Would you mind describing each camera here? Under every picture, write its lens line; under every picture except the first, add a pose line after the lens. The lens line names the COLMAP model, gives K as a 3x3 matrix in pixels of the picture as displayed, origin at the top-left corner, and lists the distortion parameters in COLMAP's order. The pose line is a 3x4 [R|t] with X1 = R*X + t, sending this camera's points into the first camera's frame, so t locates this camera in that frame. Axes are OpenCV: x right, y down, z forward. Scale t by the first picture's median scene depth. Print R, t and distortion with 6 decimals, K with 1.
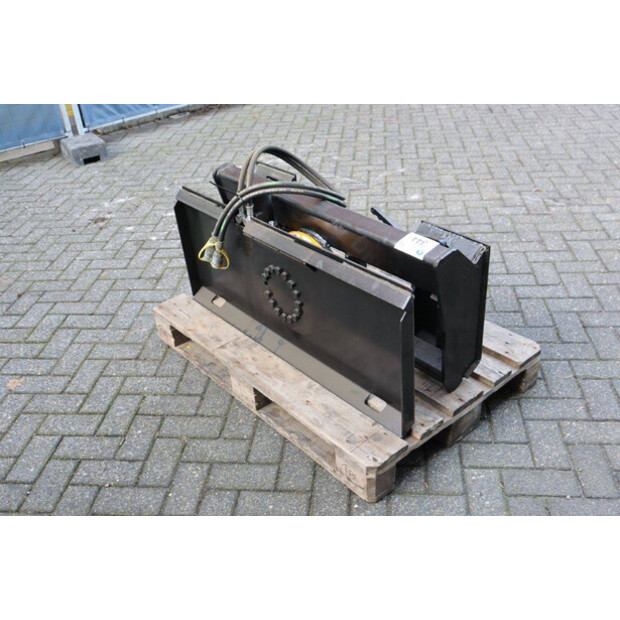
lens RADIAL K [[610.8, 0, 310.2], [0, 610.8, 311.0], [0, 0, 1]] dist [-0.023914, 0.000000]
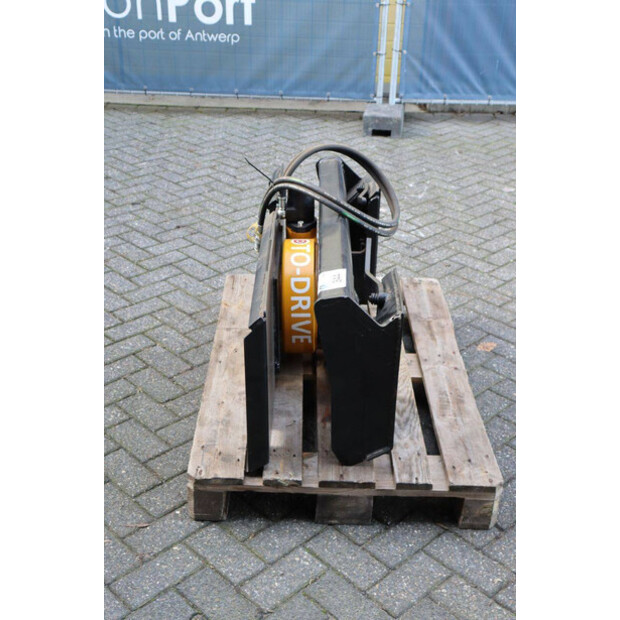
lens RADIAL K [[800.4, 0, 309.8], [0, 800.4, 309.5], [0, 0, 1]] dist [0.020949, 0.000000]
pose [[0.769579, 0.378523, -0.514264, 0.365838], [-0.409058, 0.910654, 0.058142, -0.058056], [0.490325, 0.165619, 0.855659, -0.003703]]
